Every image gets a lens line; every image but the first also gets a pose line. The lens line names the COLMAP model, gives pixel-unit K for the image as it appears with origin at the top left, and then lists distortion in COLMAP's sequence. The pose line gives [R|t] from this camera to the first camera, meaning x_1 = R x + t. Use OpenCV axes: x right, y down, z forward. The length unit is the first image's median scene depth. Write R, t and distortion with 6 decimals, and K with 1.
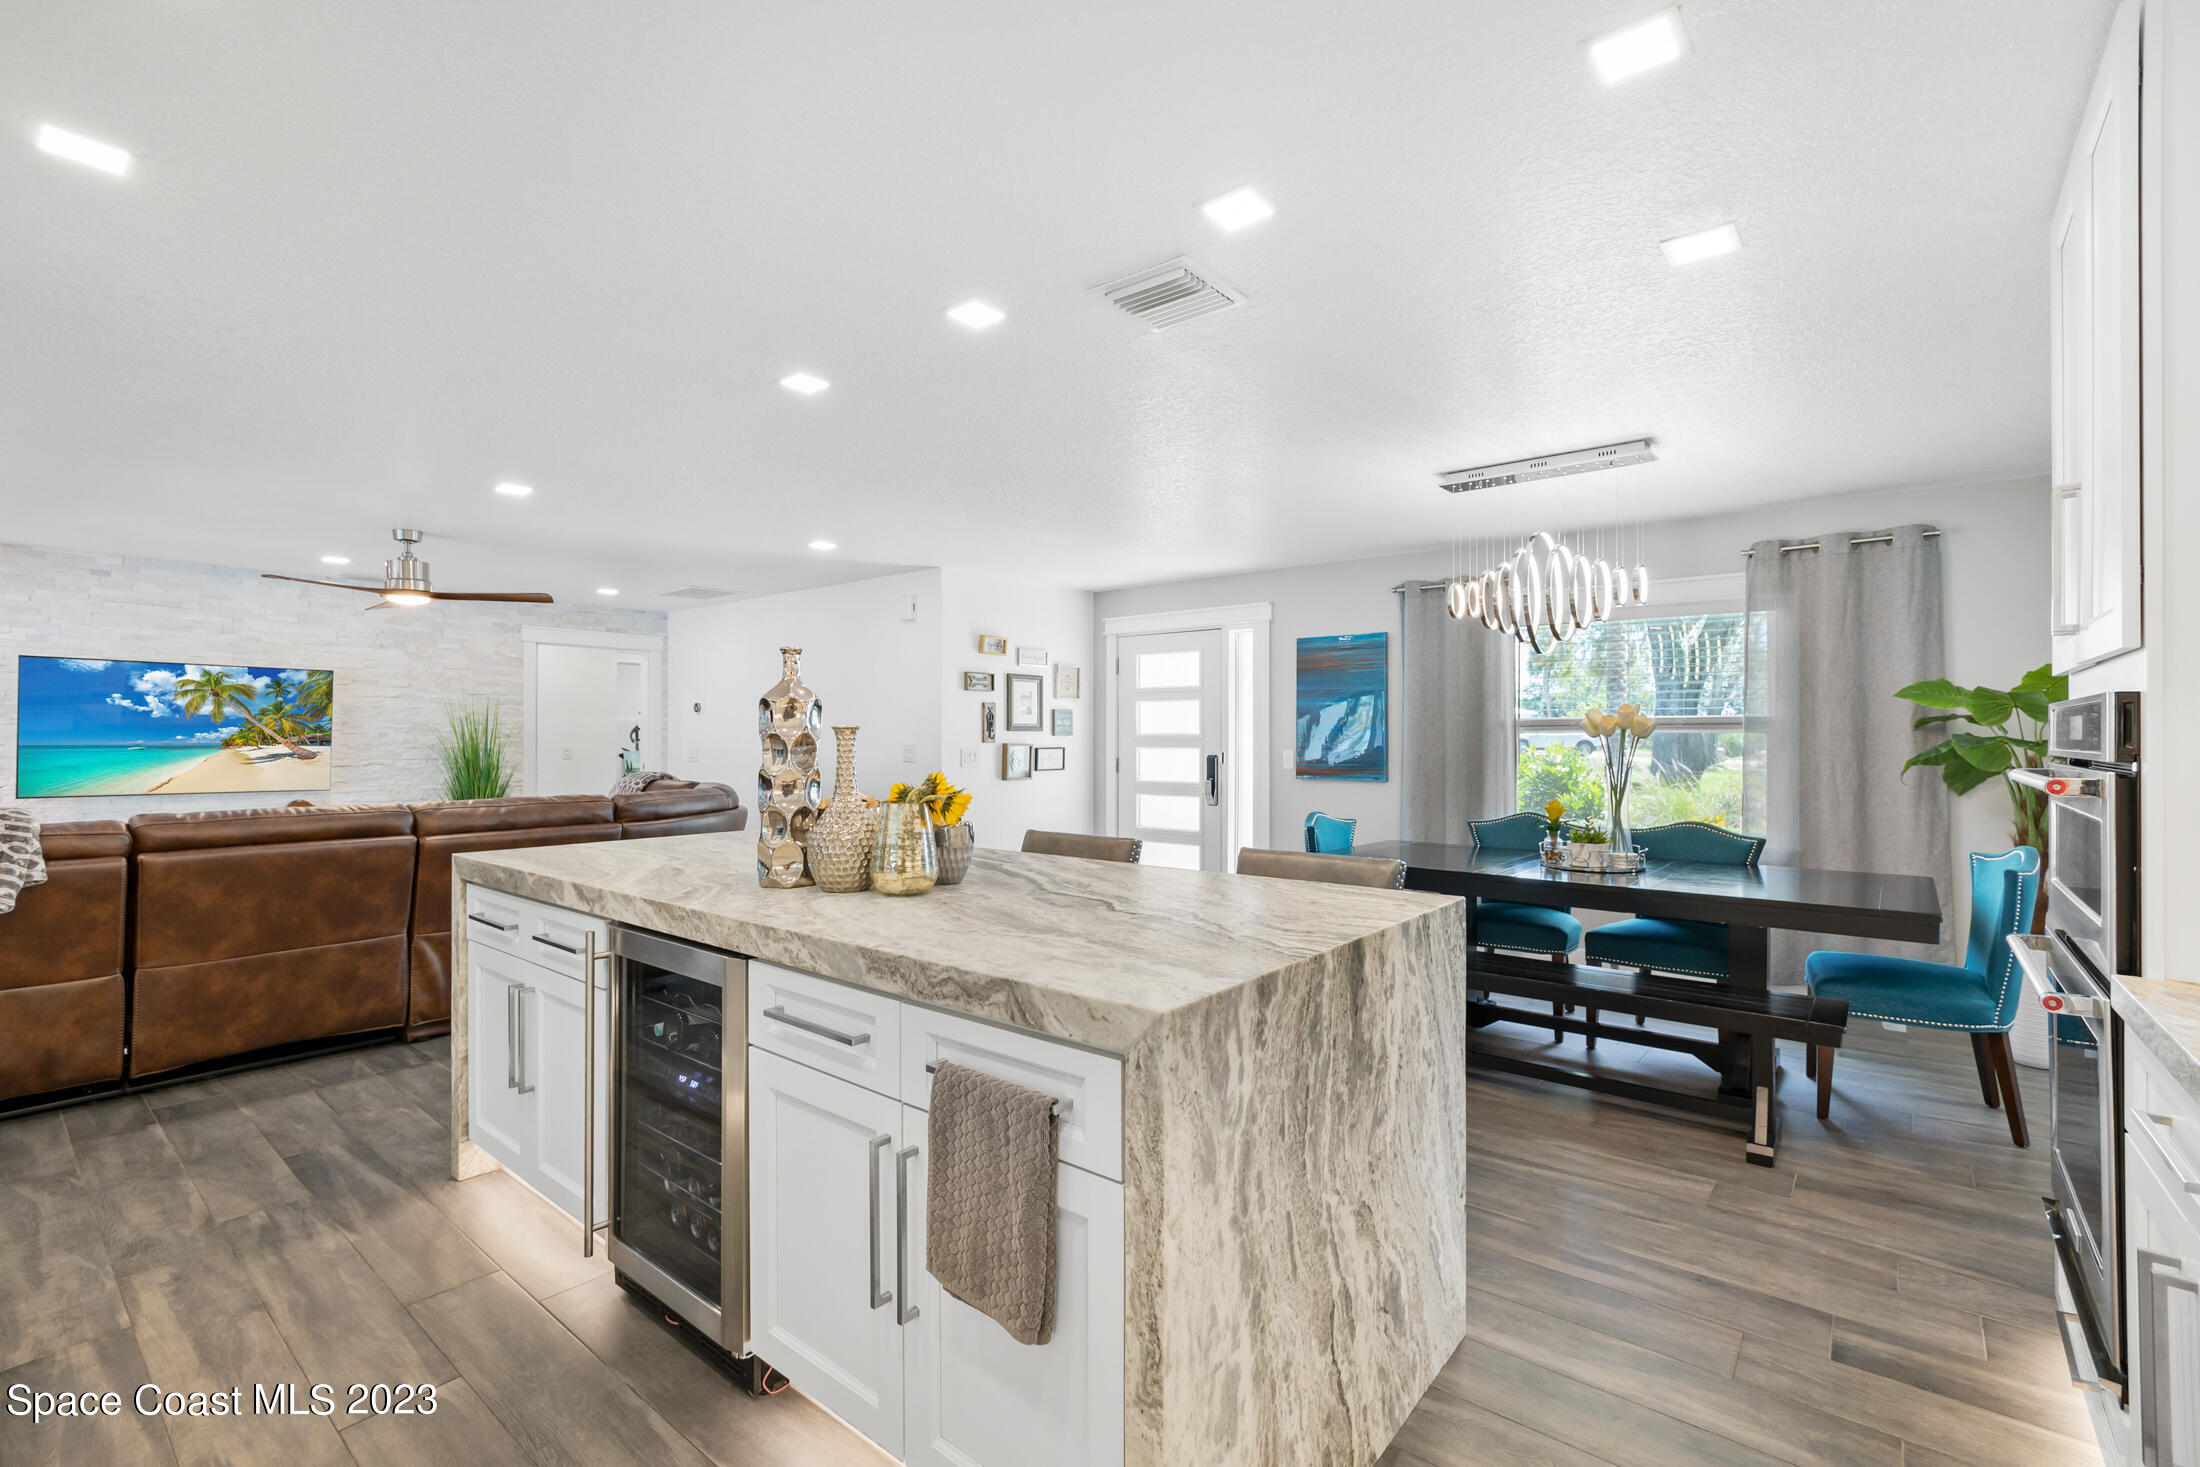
lens RADIAL K [[961.7, 0, 1099.3], [0, 961.7, 732.3], [0, 0, 1]] dist [-0.002223, 0.000573]
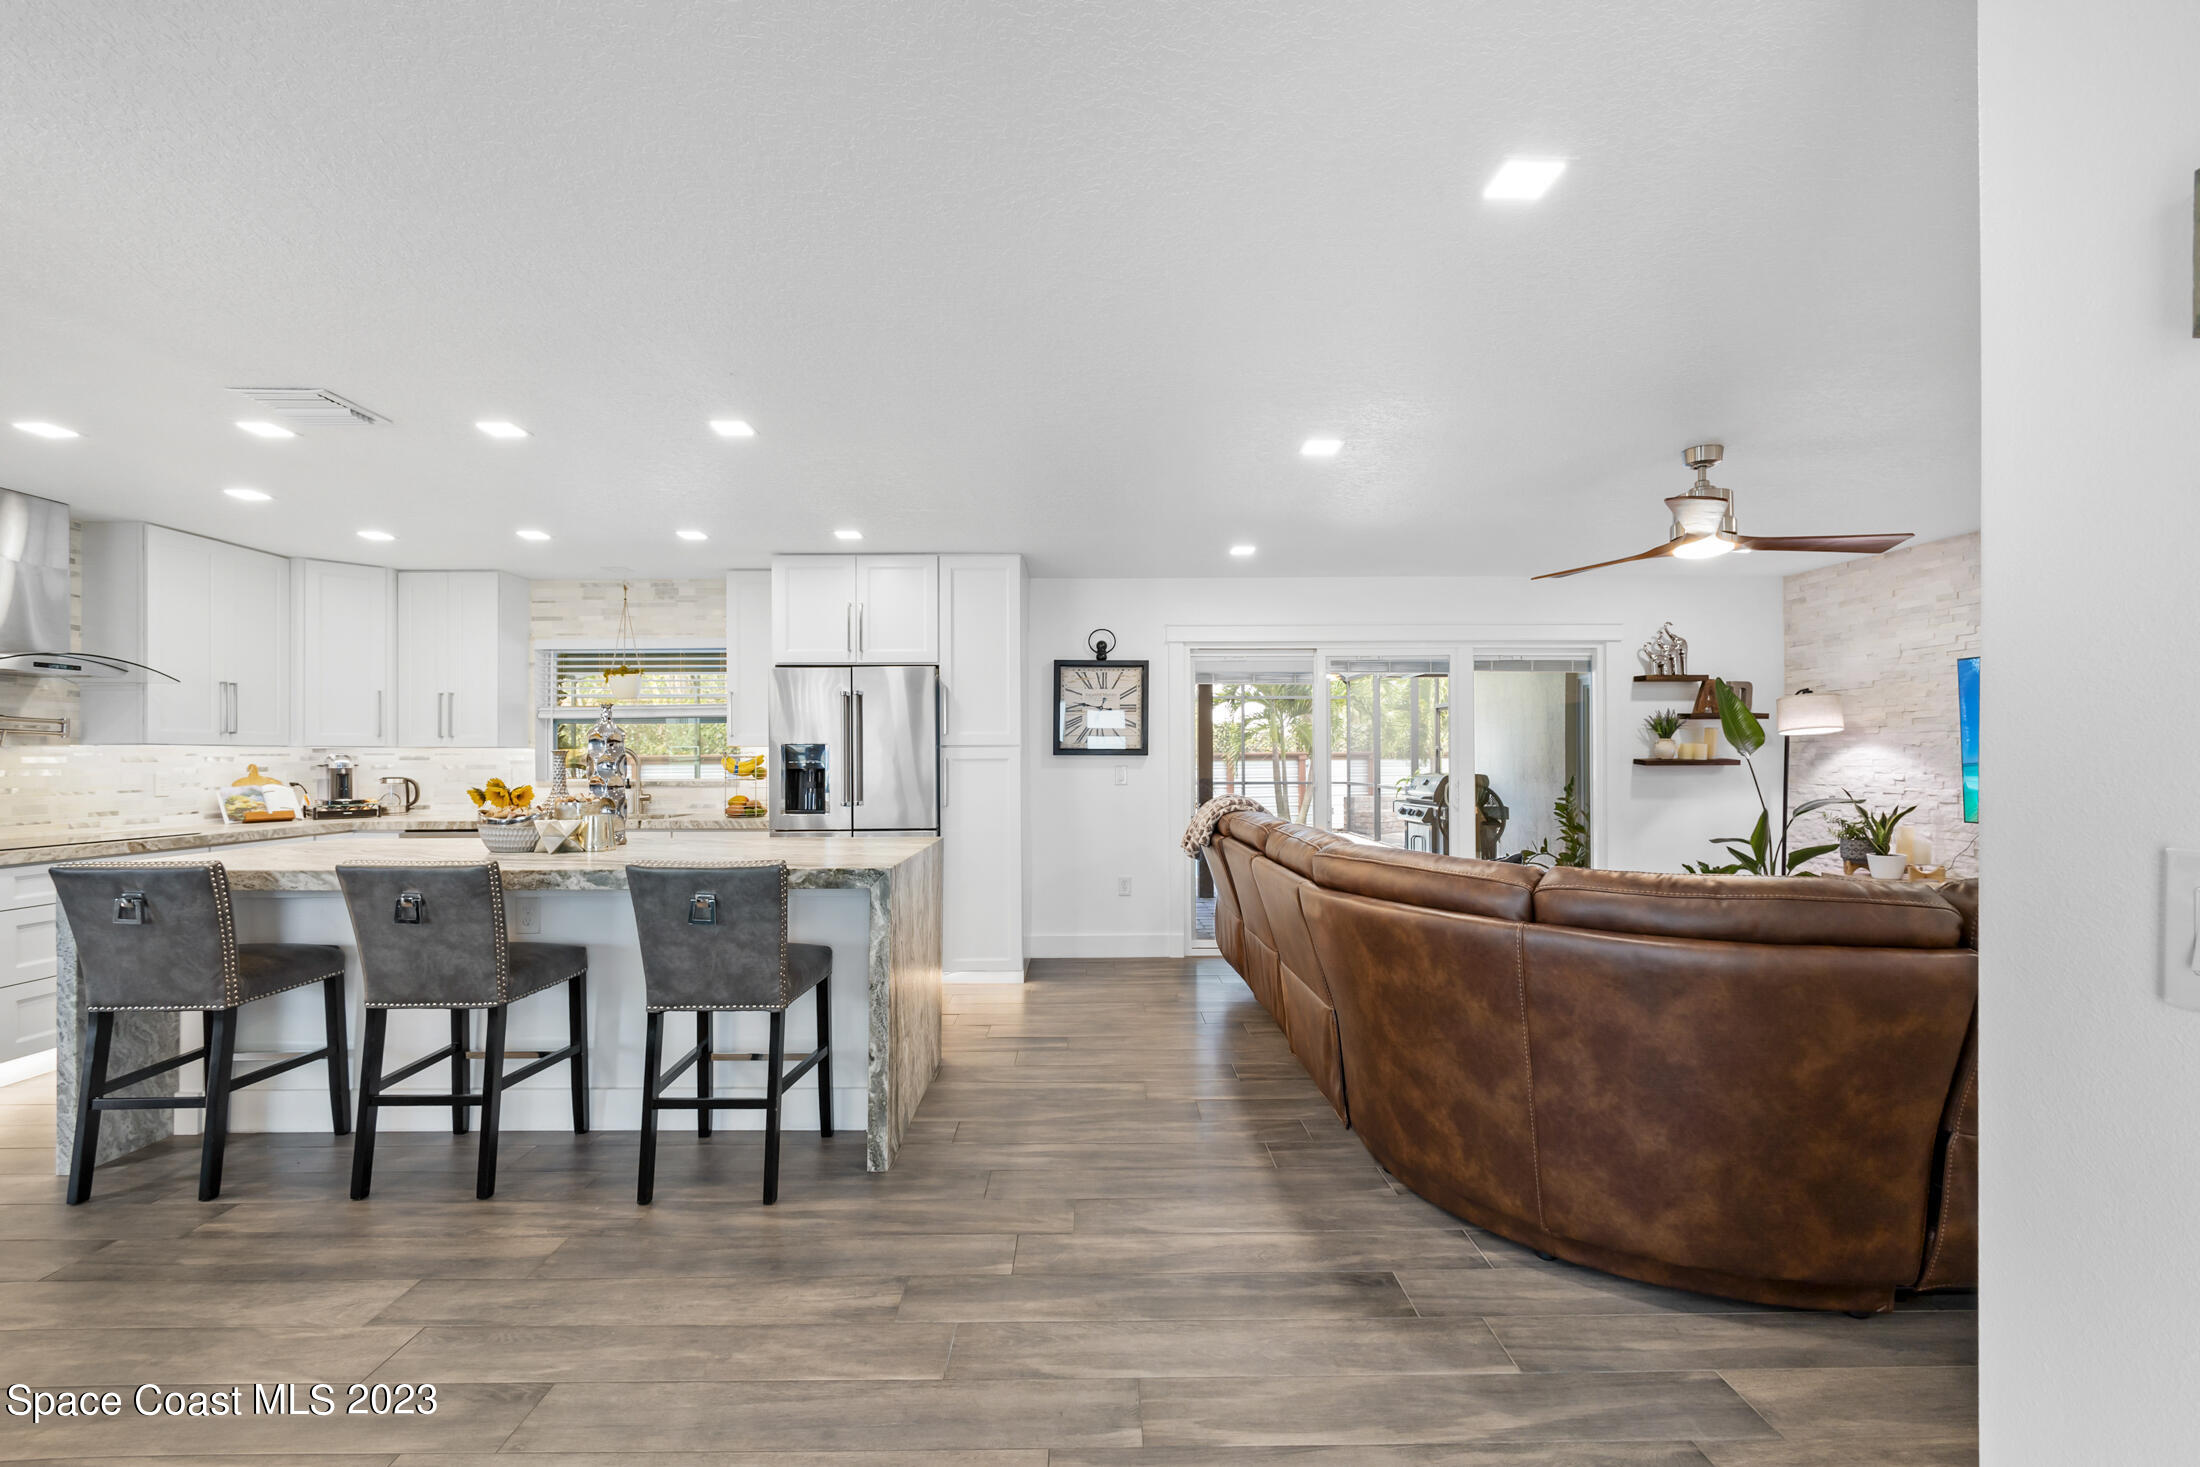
lens RADIAL K [[961.7, 0, 1084.3], [0, 961.7, 747.5], [0, 0, 1]] dist [-0.002223, 0.000573]
pose [[-0.775606, -0.003992, -0.631204, 0.037224], [0.006513, 0.999876, -0.014327, 0.006263], [0.631183, -0.015223, -0.775484, 1.034137]]
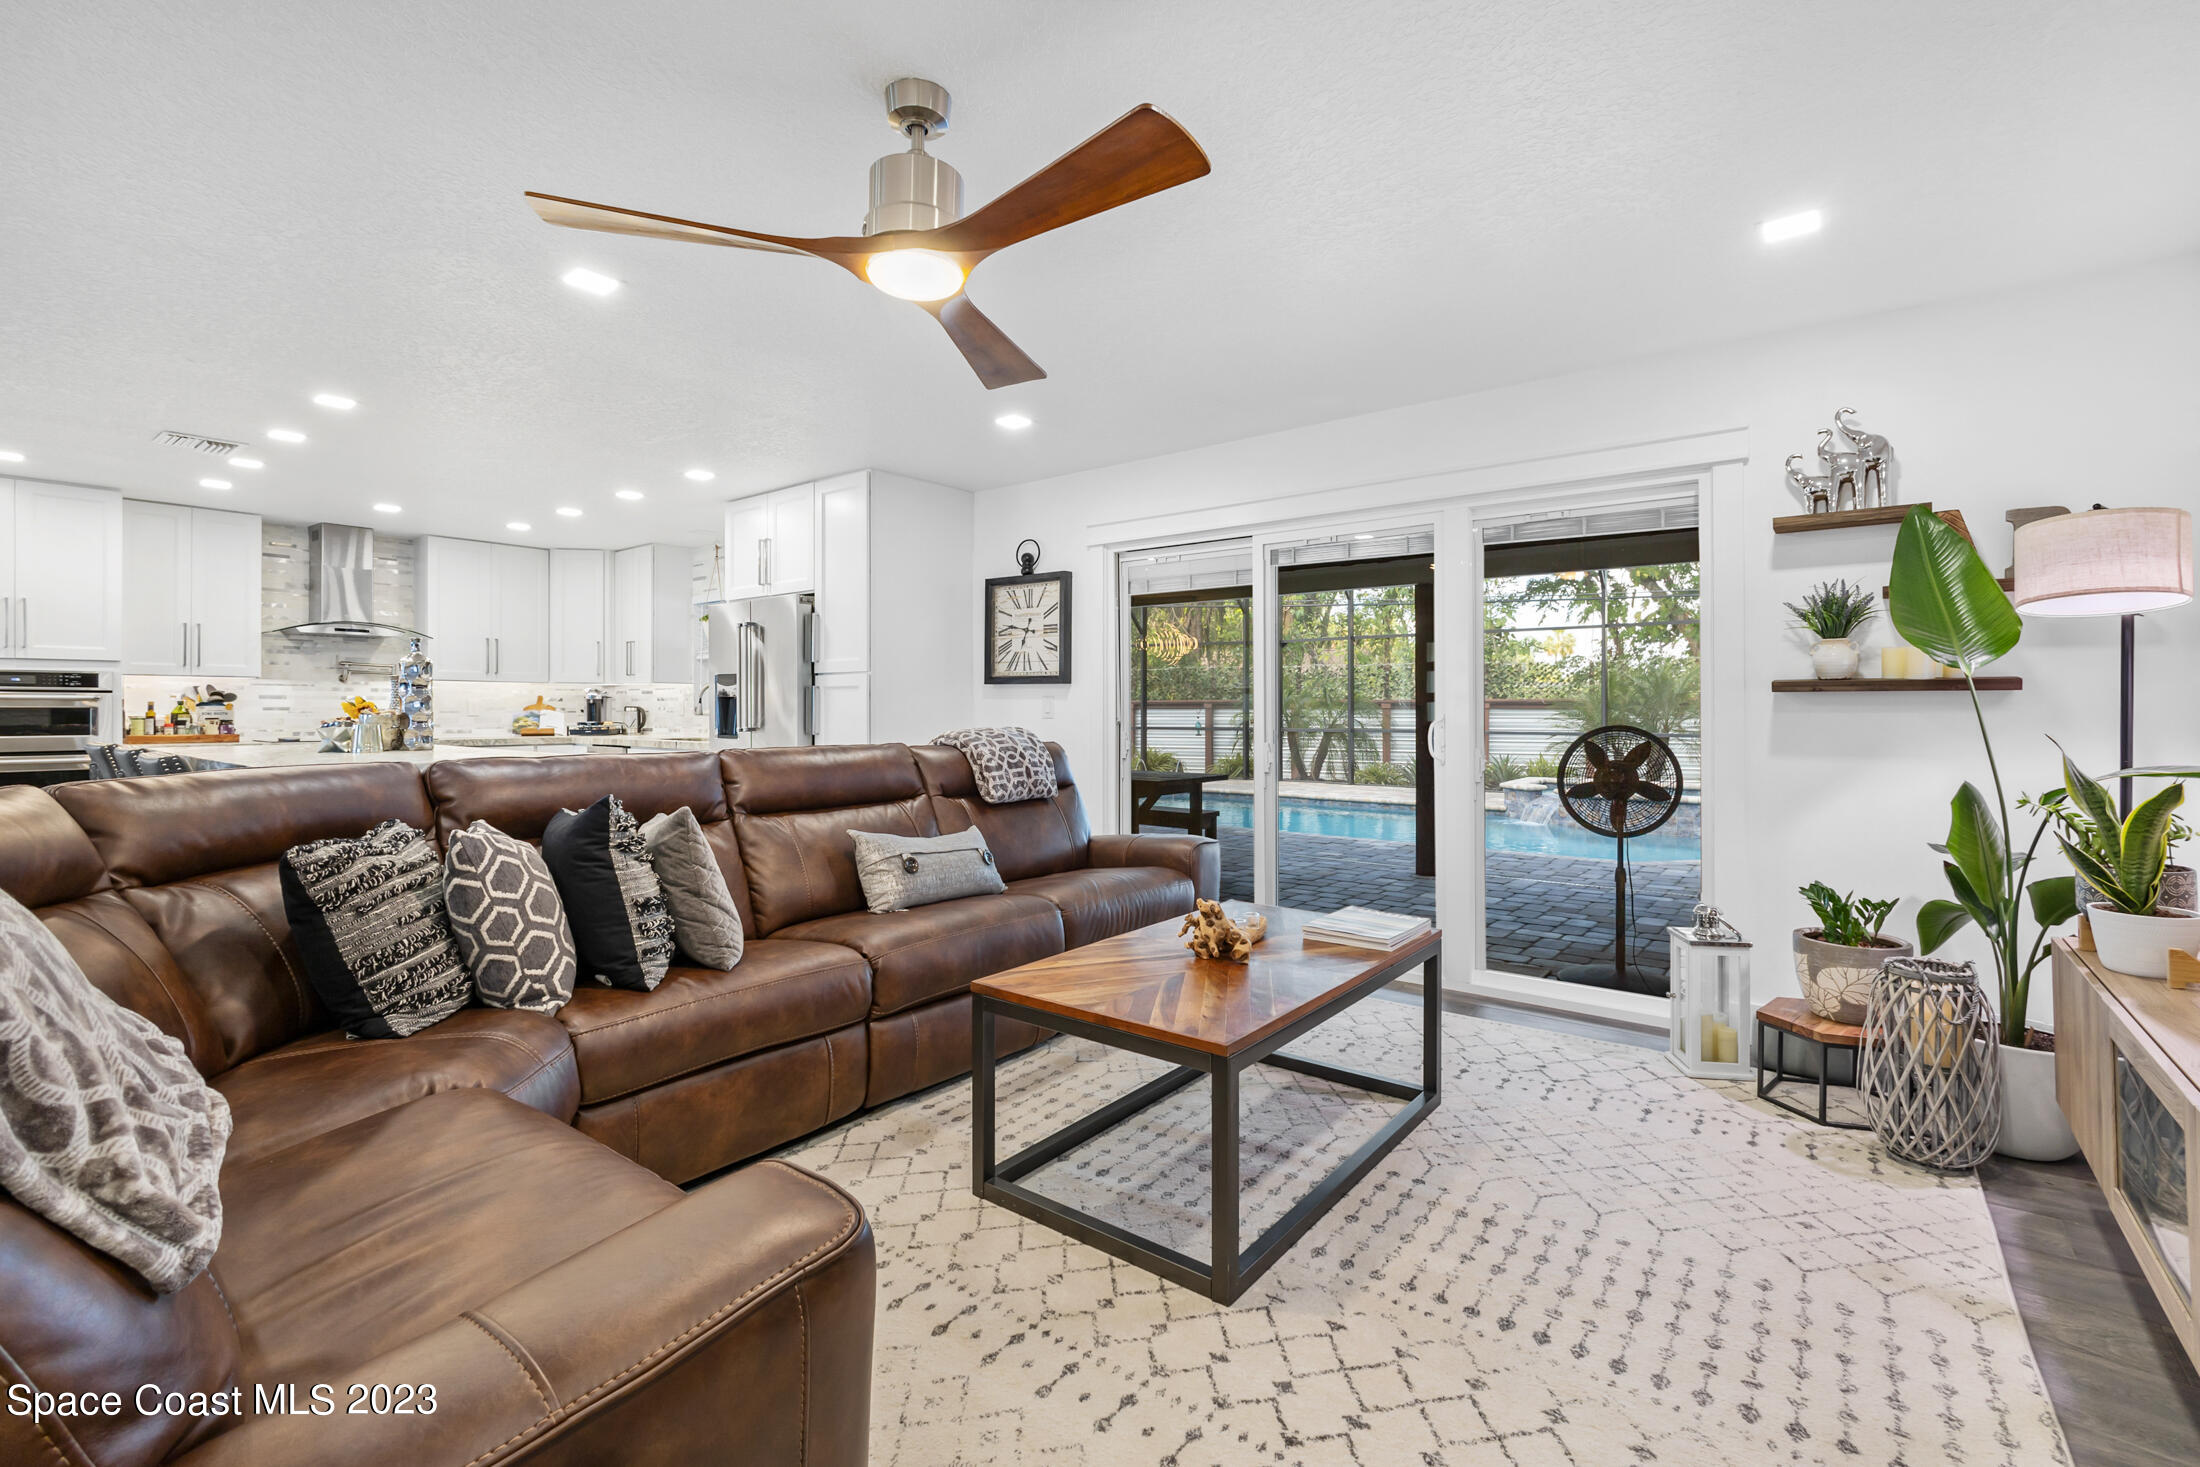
lens RADIAL K [[961.7, 0, 1092.6], [0, 961.7, 712.4], [0, 0, 1]] dist [-0.002223, 0.000573]
pose [[-0.999888, 0.000126, -0.014956, -0.654099], [0.000113, 1.000000, 0.000884, 0.025240], [0.014956, 0.000882, -0.999888, 1.146002]]
